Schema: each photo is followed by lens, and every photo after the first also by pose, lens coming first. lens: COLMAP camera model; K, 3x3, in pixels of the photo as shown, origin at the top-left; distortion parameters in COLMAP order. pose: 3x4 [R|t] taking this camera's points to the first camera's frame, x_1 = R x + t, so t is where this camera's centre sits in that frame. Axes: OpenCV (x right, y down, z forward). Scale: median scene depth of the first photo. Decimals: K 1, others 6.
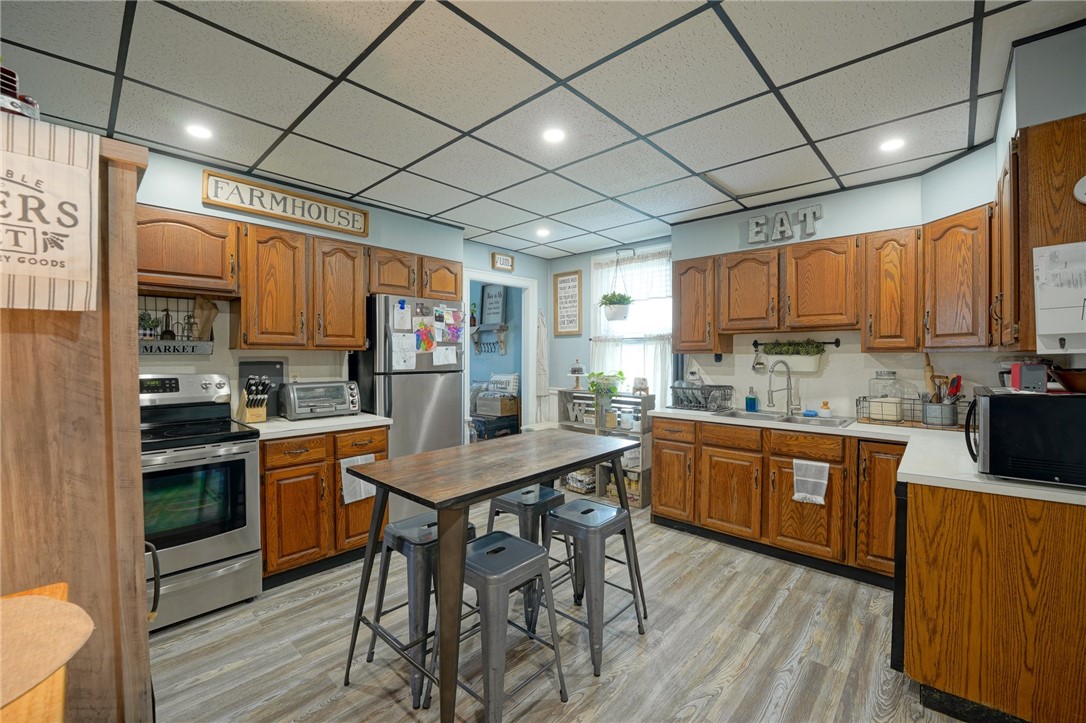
lens RADIAL K [[445.9, 0, 544.6], [0, 445.9, 358.6], [0, 0, 1]] dist [-0.015651, 0.000004]
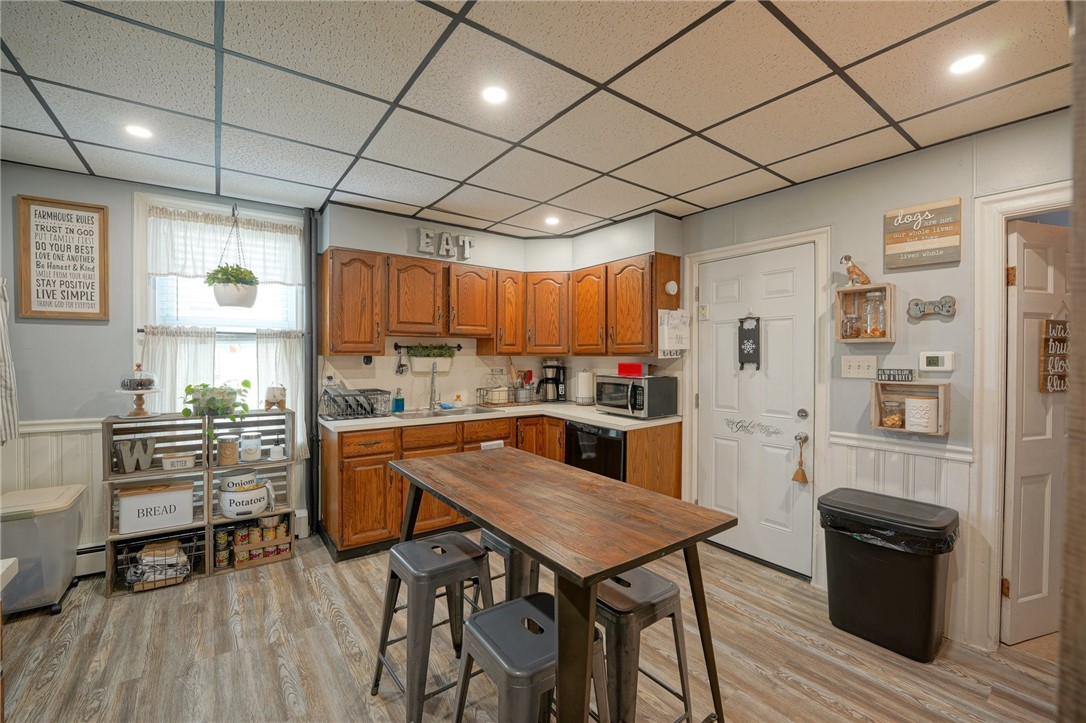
lens RADIAL K [[445.9, 0, 542.1], [0, 445.9, 360.9], [0, 0, 1]] dist [-0.015651, 0.000004]
pose [[0.203686, -0.010409, 0.978981, -0.490764], [0.003581, 0.999945, 0.009887, -0.008745], [-0.979030, 0.001491, 0.203712, 0.476285]]
